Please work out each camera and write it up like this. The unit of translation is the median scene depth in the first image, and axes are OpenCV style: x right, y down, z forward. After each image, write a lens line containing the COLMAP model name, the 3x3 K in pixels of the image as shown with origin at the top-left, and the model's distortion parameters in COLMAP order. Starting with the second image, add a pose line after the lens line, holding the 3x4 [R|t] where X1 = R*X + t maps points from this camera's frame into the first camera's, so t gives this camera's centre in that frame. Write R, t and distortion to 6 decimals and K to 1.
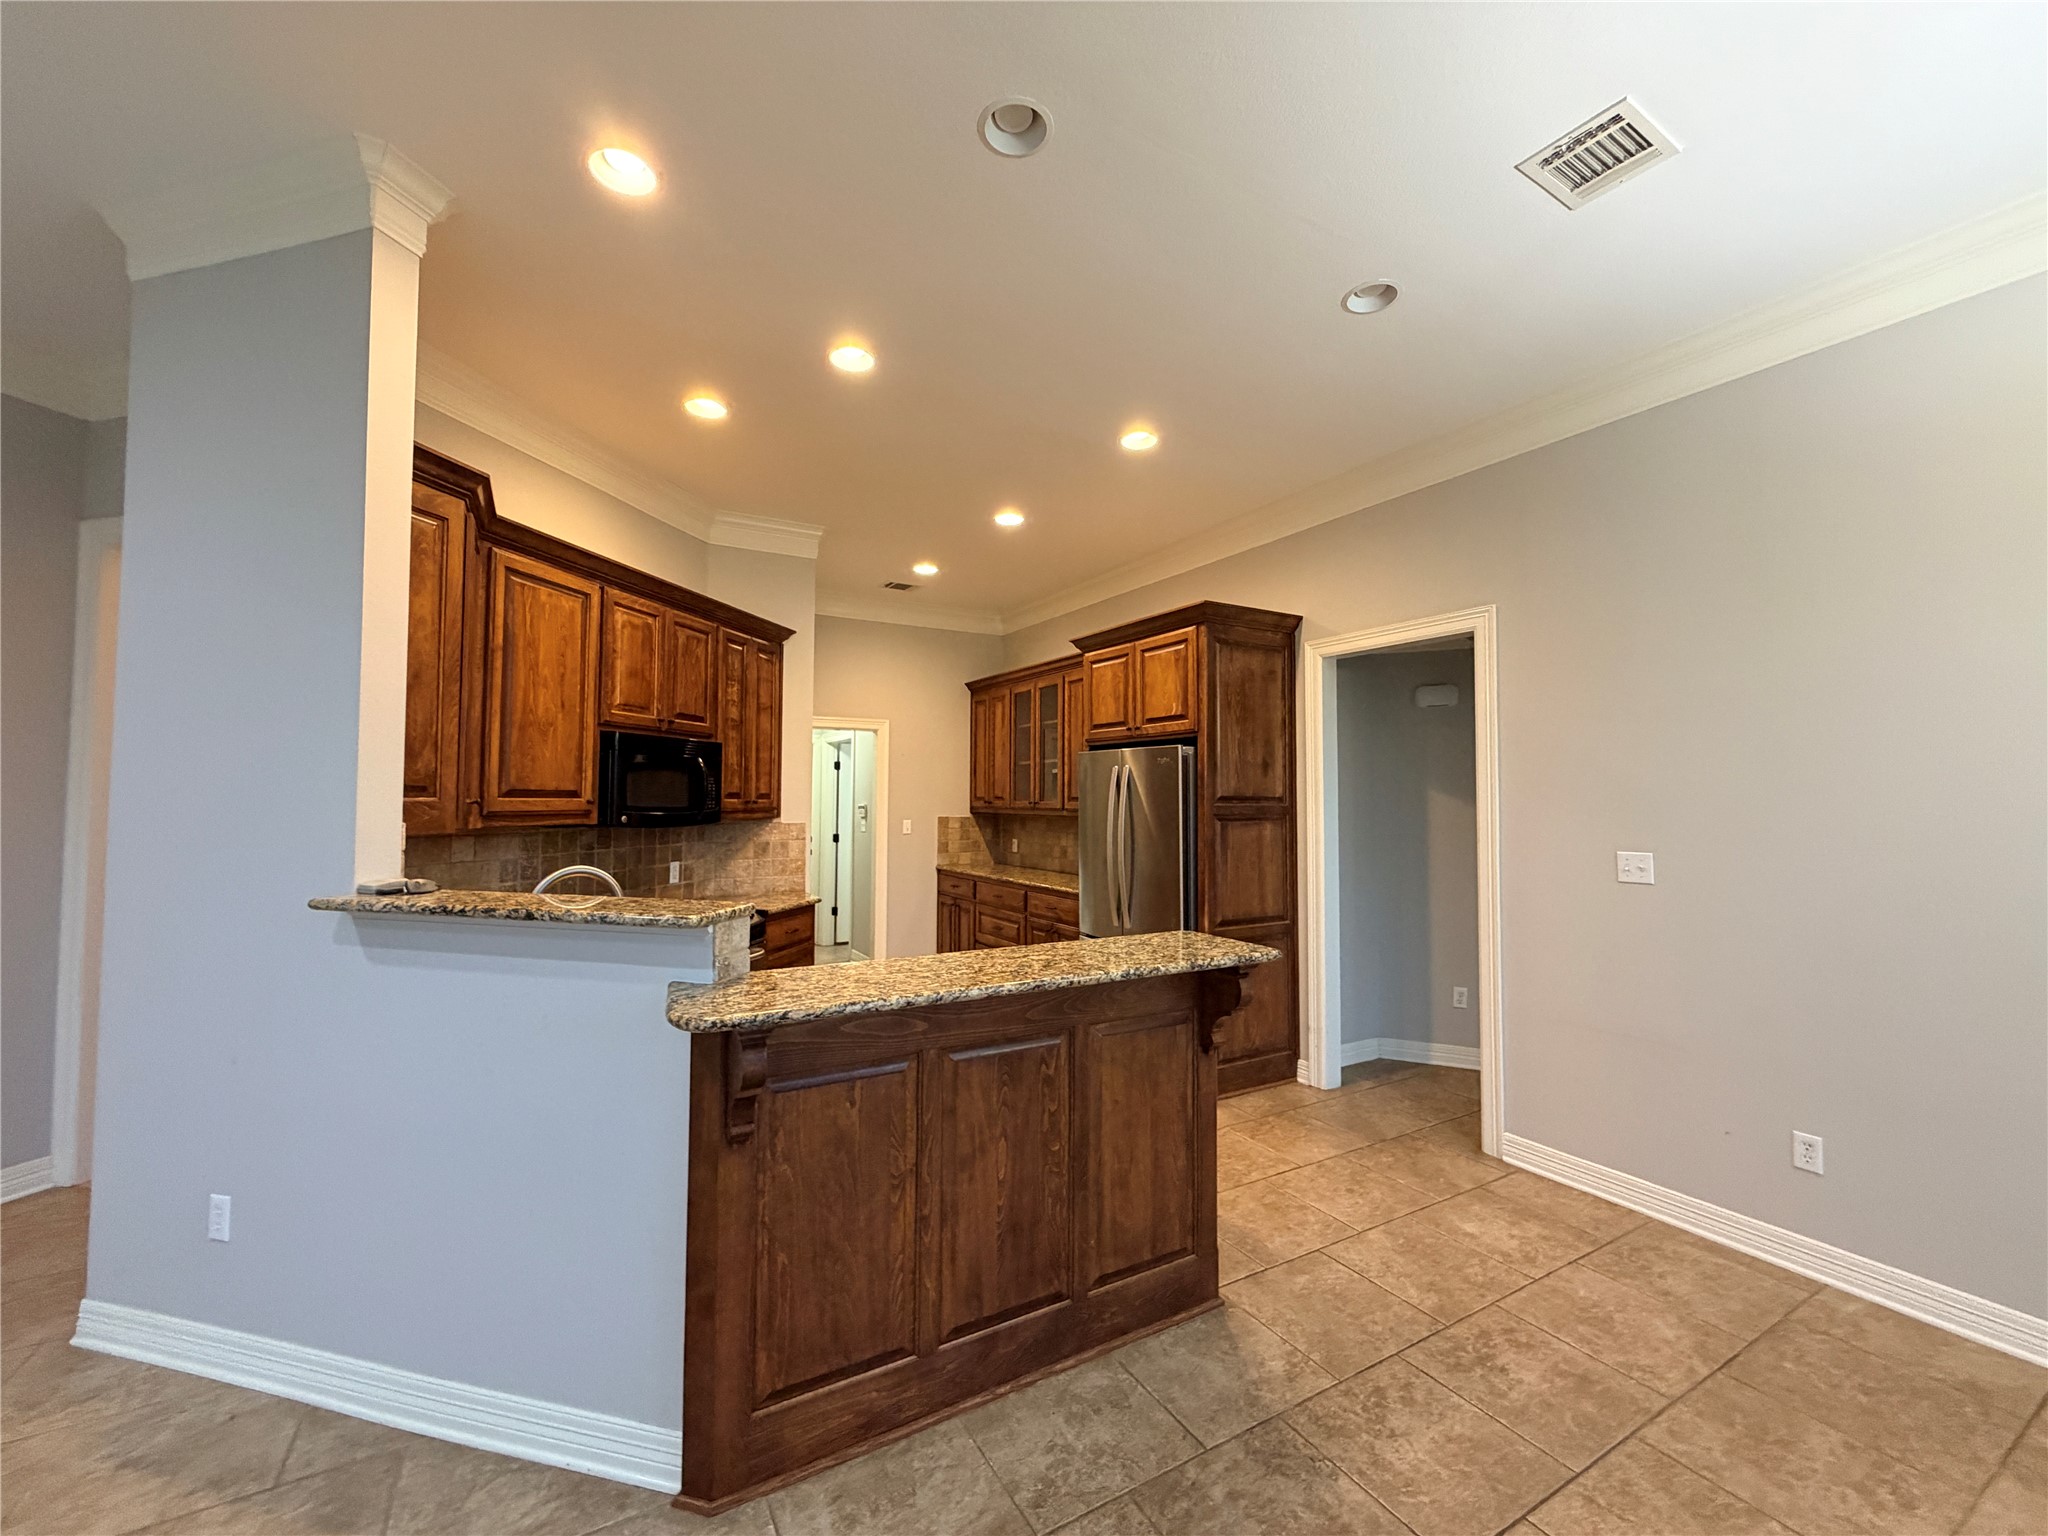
lens RADIAL K [[815.2, 0, 1016.1], [0, 815.2, 768.9], [0, 0, 1]] dist [0.000193, -0.000094]
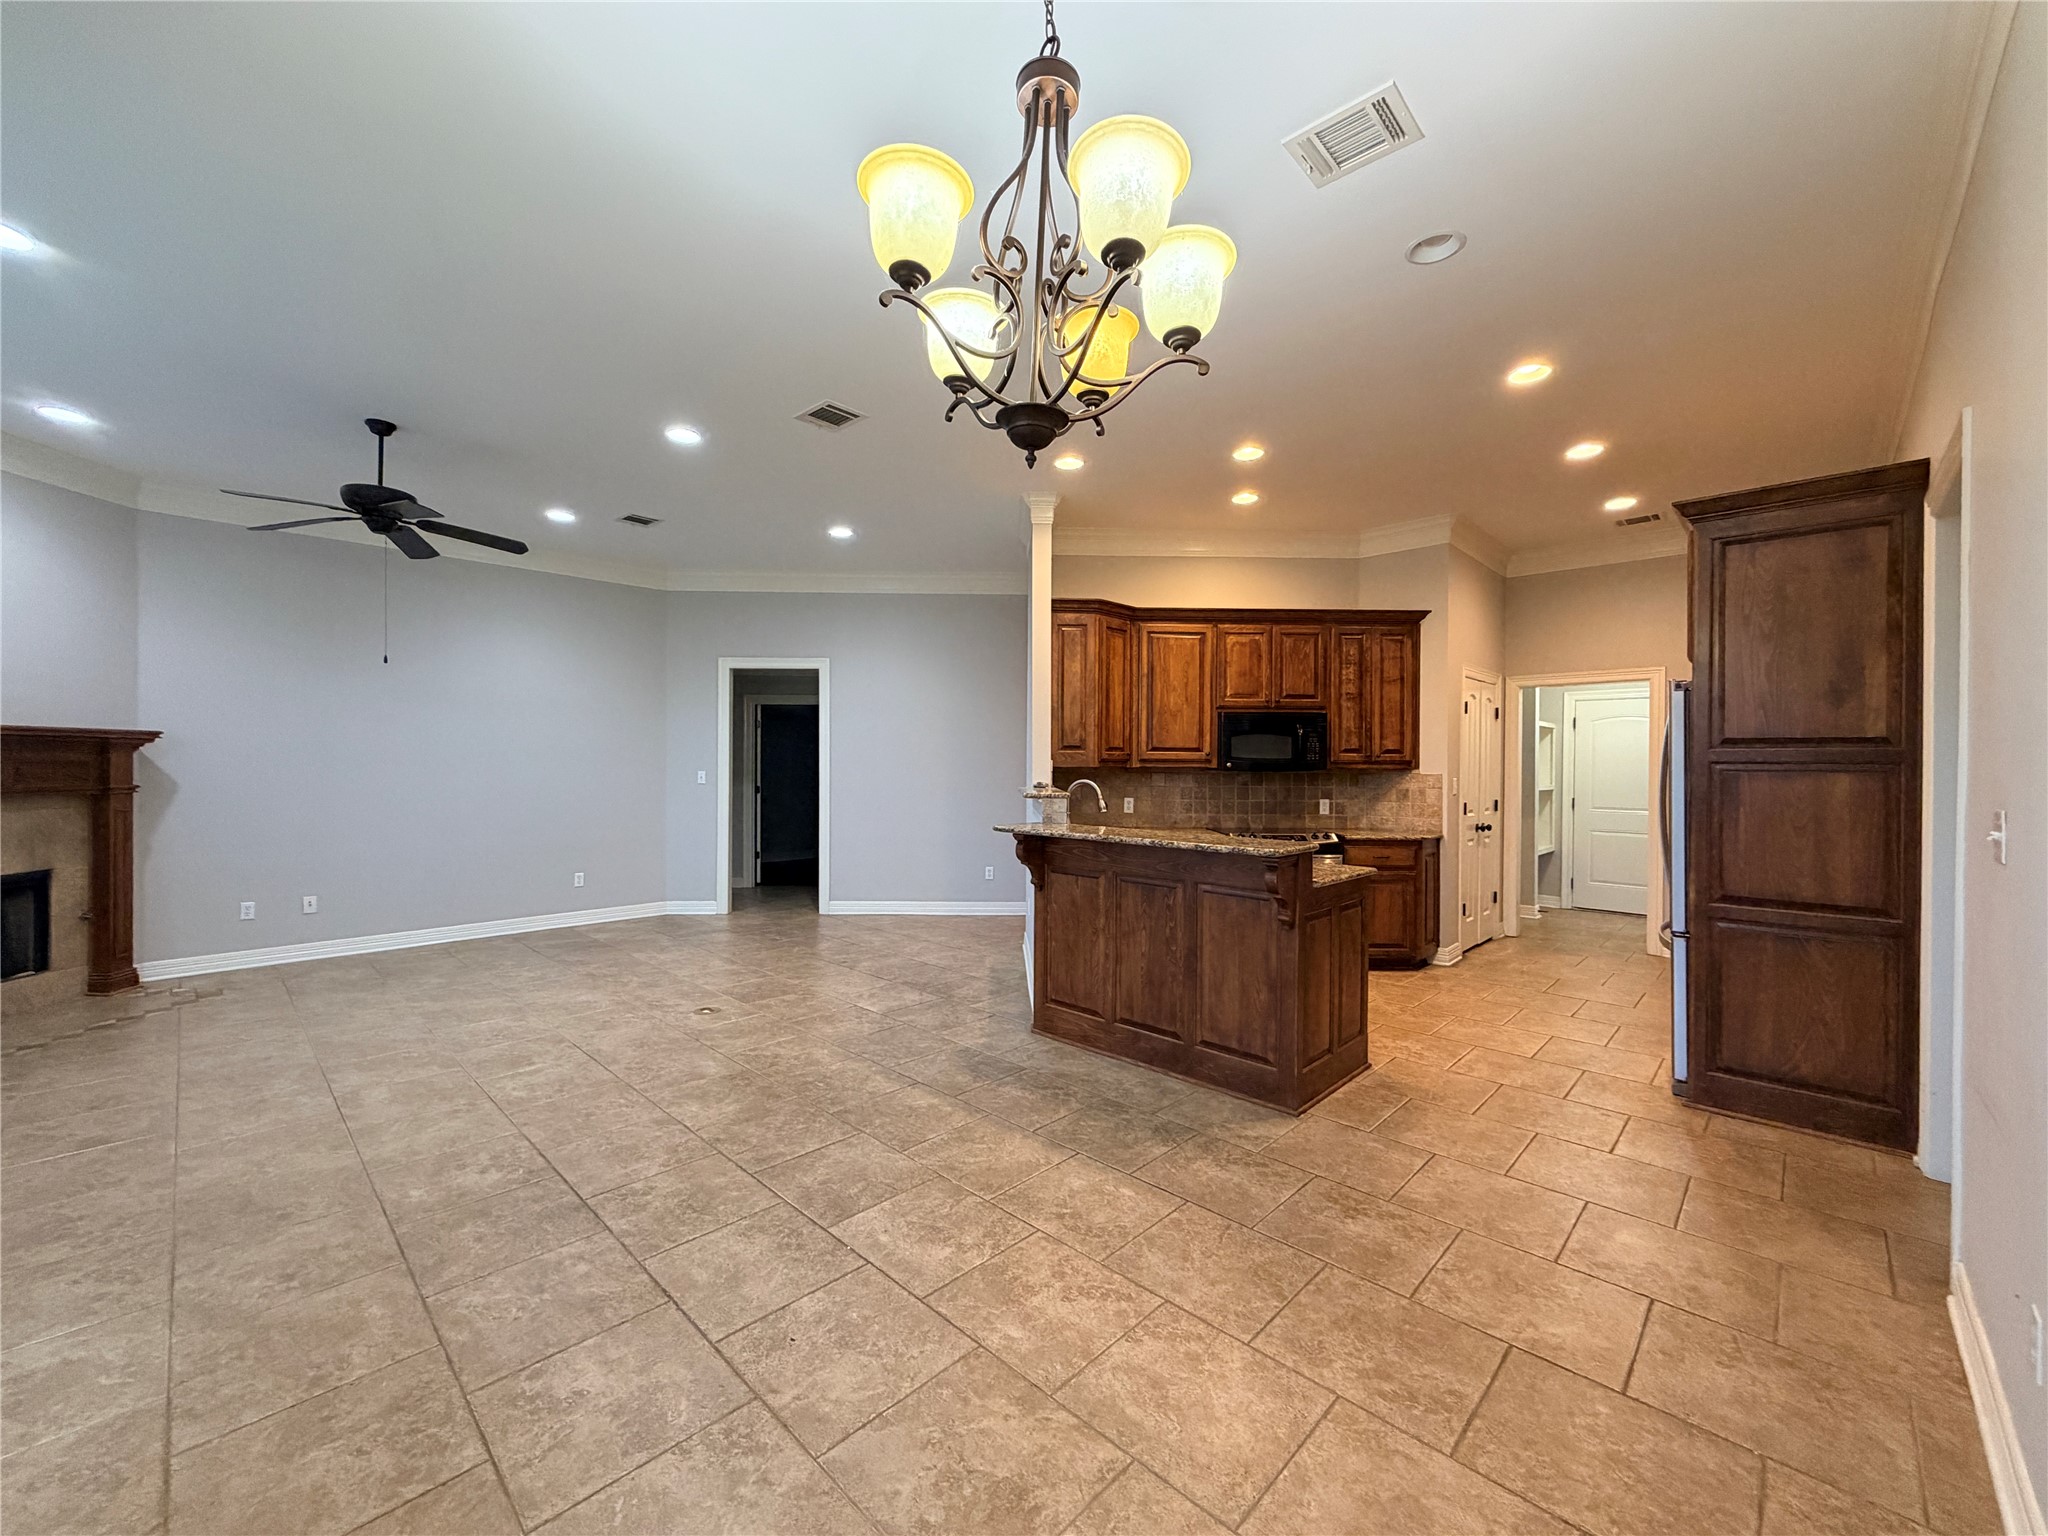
lens RADIAL K [[815.2, 0, 1019.7], [0, 815.2, 768.3], [0, 0, 1]] dist [0.000193, -0.000094]
pose [[0.275919, 0.000823, -0.961181, 1.059297], [0.030613, 0.999485, 0.009643, 0.042985], [0.960693, -0.032086, 0.275751, 0.157926]]
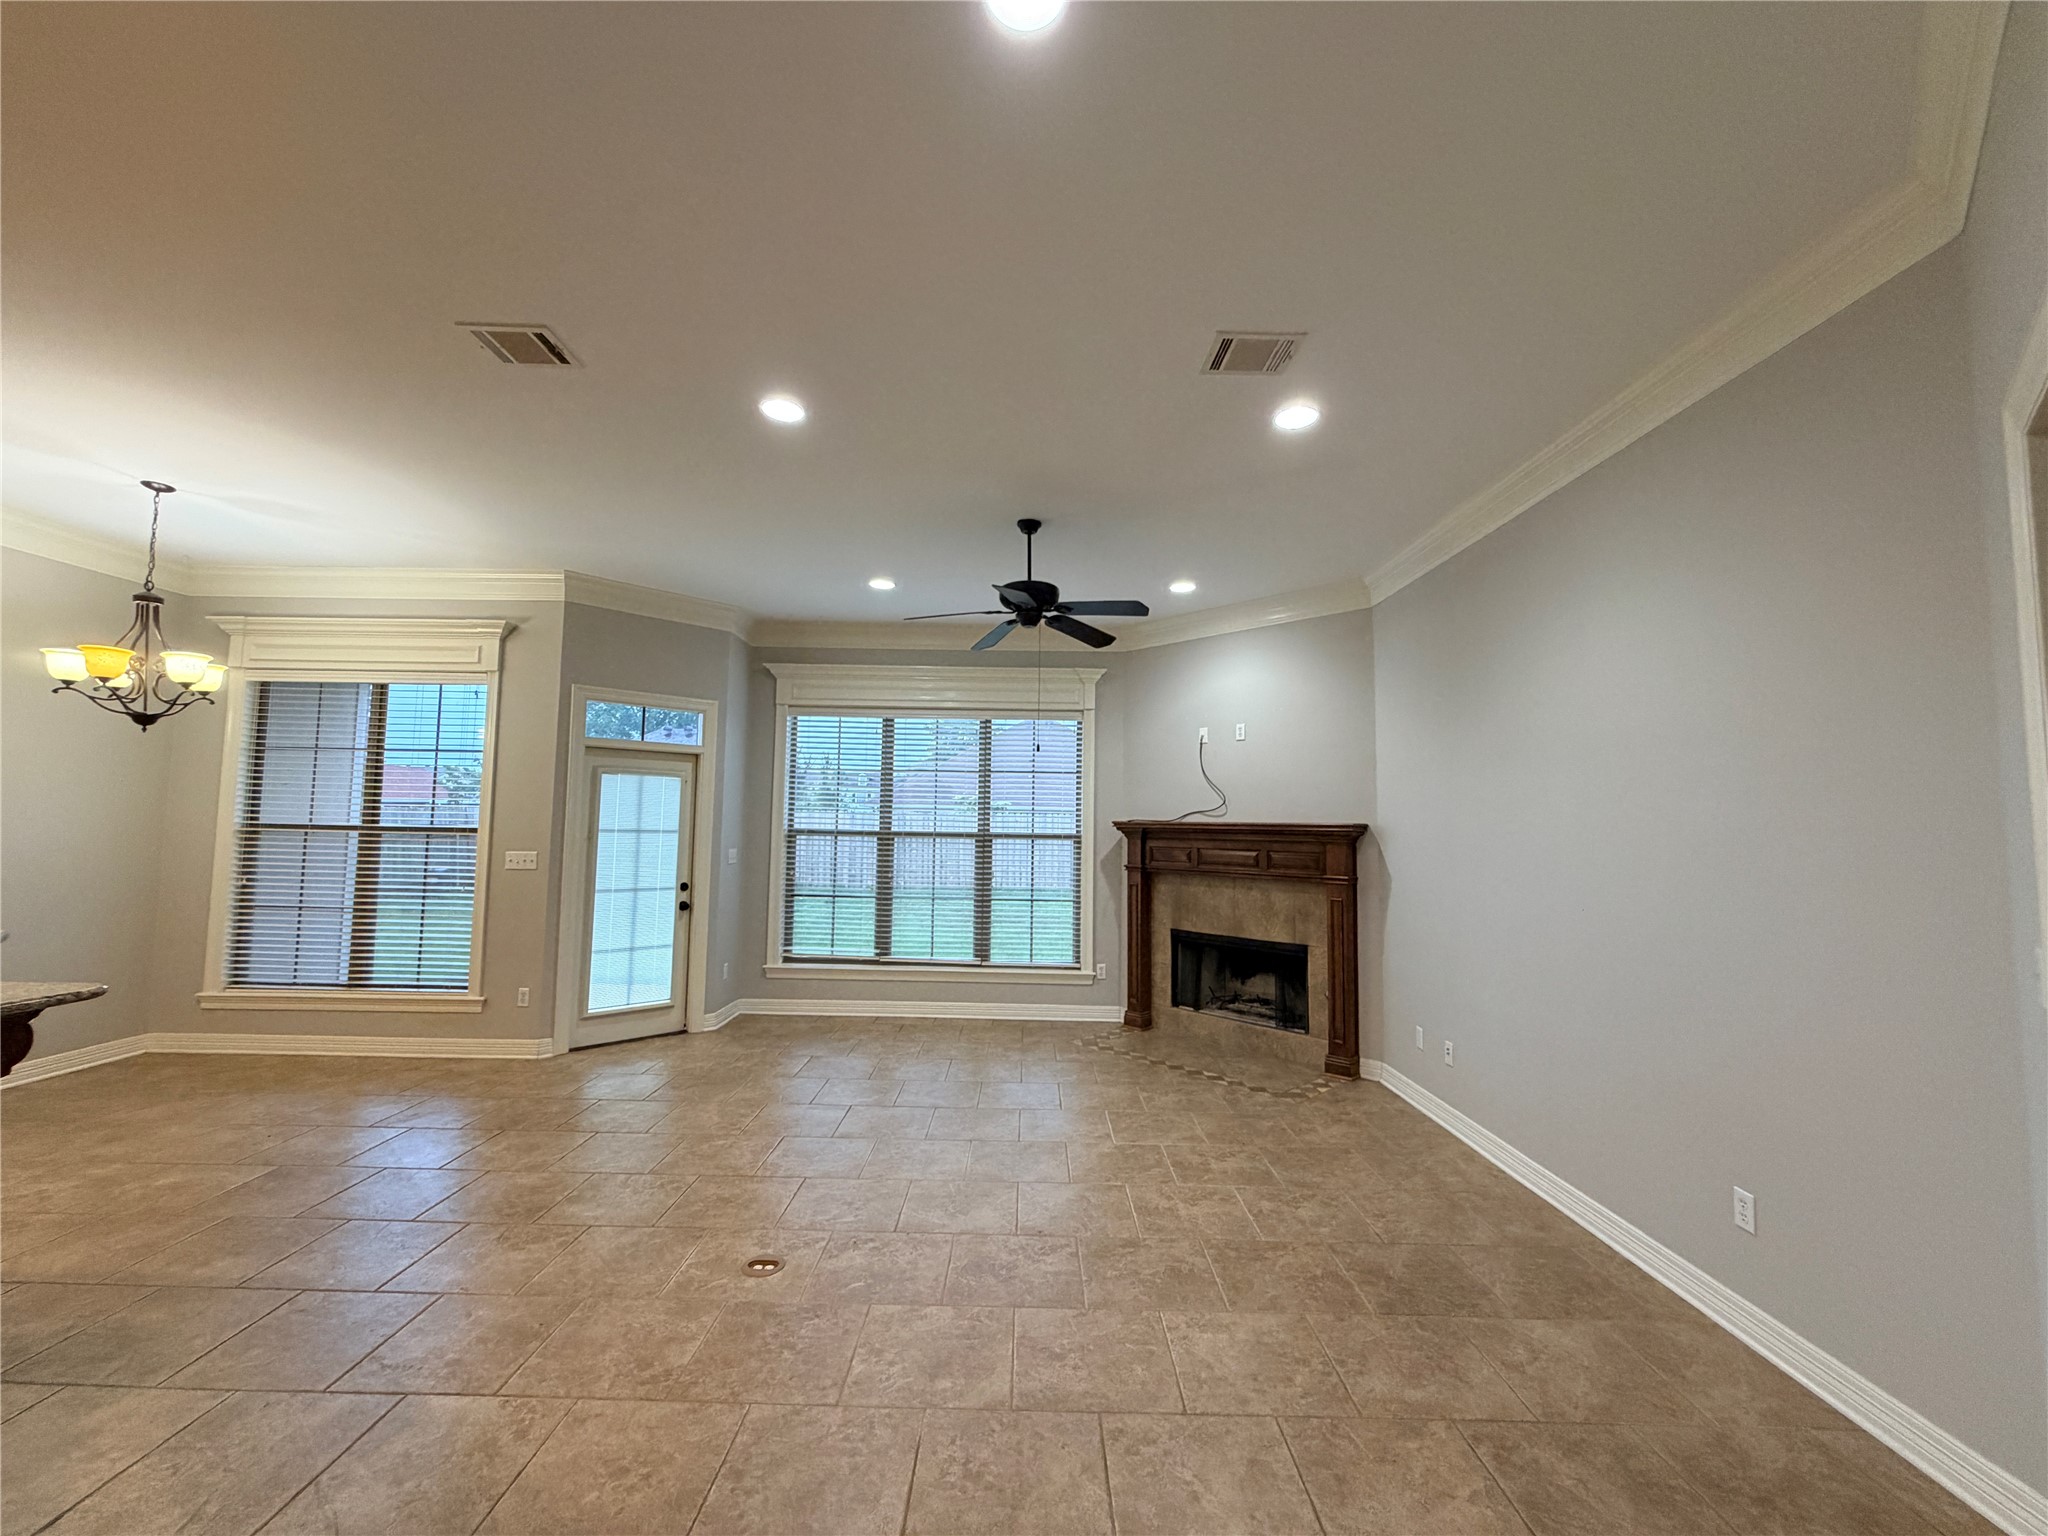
lens RADIAL K [[815.2, 0, 1017.3], [0, 815.2, 767.9], [0, 0, 1]] dist [0.000193, -0.000094]
pose [[-0.862055, 0.016521, 0.506545, -1.127937], [-0.039121, 0.994317, -0.099007, 0.010495], [-0.505302, -0.105166, -0.856510, 0.674200]]
